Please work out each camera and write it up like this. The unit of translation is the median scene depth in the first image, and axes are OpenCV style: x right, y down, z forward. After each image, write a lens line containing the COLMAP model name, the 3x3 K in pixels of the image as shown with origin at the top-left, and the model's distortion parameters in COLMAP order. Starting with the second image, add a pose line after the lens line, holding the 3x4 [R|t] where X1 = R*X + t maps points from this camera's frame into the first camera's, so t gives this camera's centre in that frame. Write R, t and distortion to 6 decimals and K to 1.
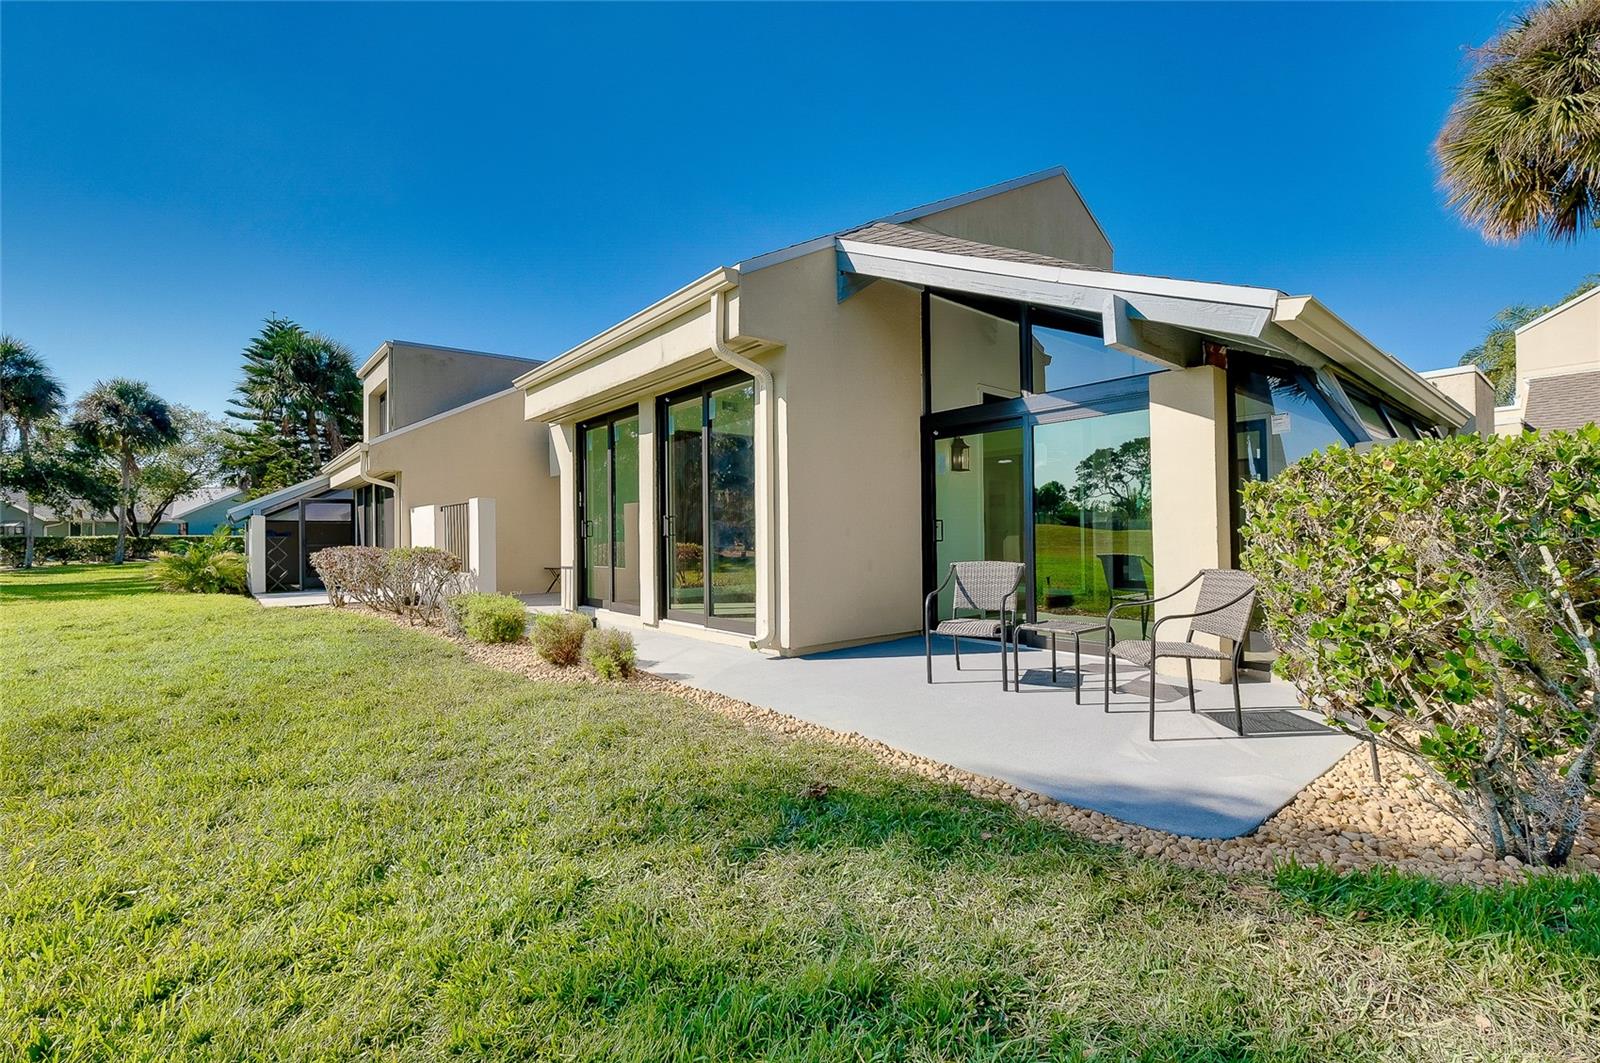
lens RADIAL K [[692.8, 0, 800.0], [0, 692.8, 531.5], [0, 0, 1]] dist [0.000132, -0.000057]
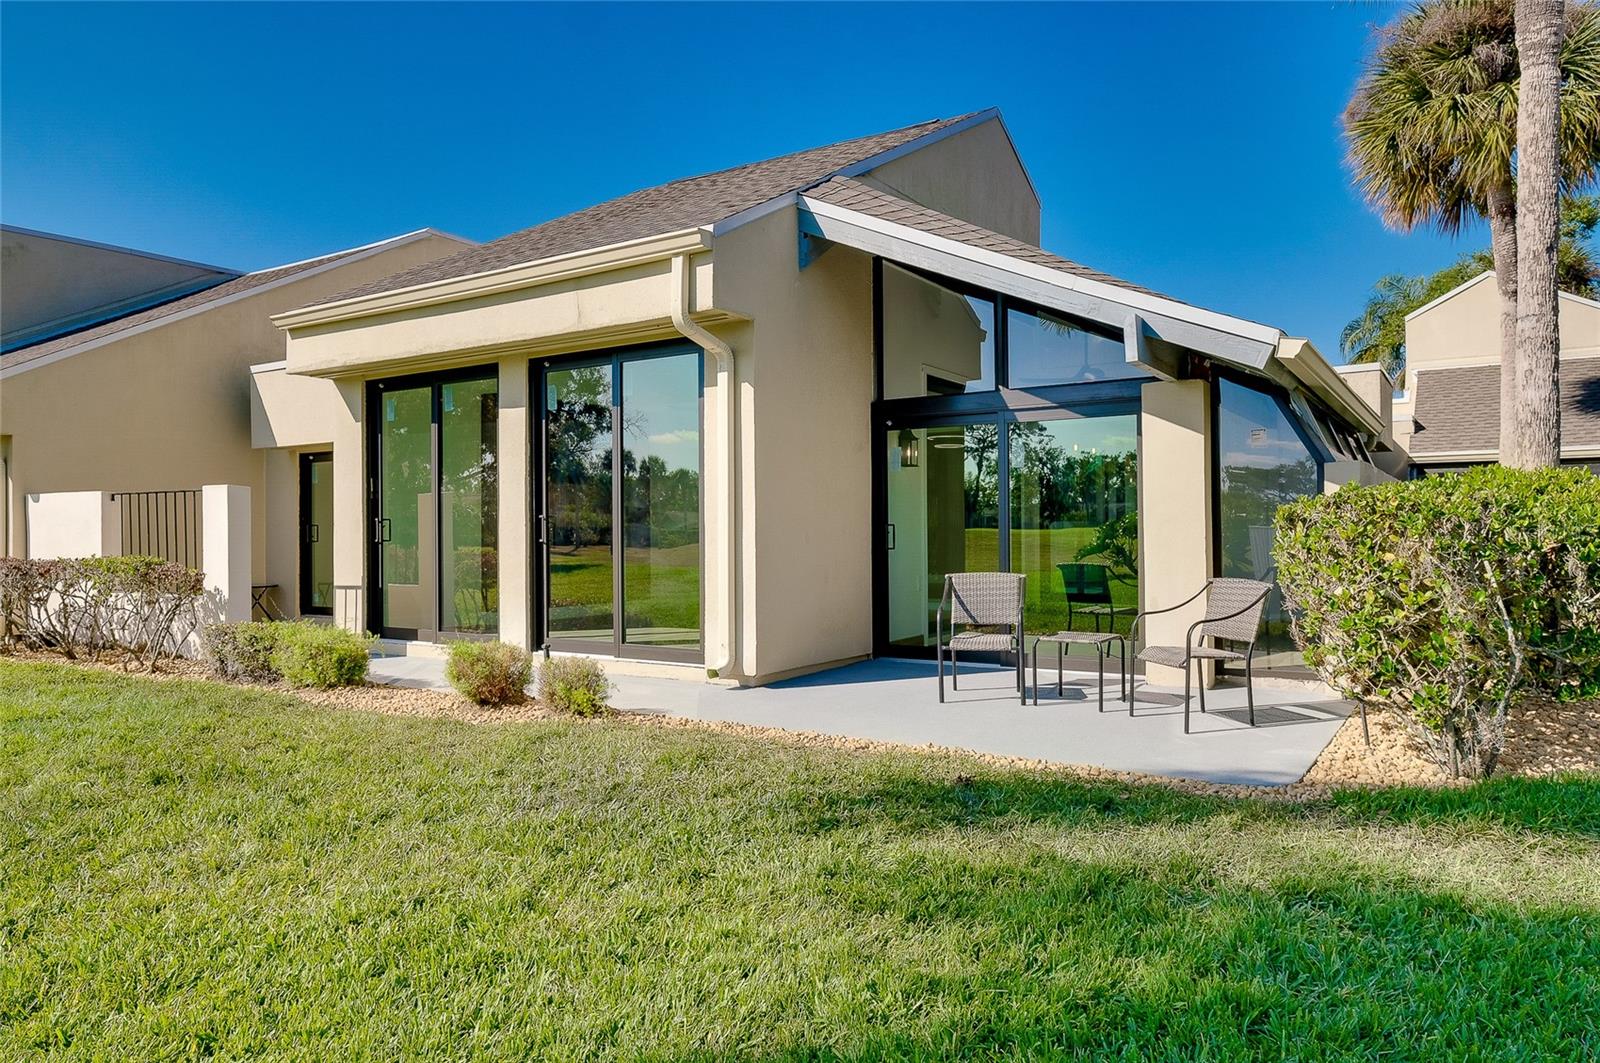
lens RADIAL K [[1042.9, 0, 808.7], [0, 1042.9, 528.0], [0, 0, 1]] dist [0.001526, -0.000083]
pose [[0.956205, 0.005024, 0.292654, -0.359314], [-0.005181, 0.999987, -0.000240, -0.014930], [-0.292651, -0.001286, 0.956218, -0.266106]]
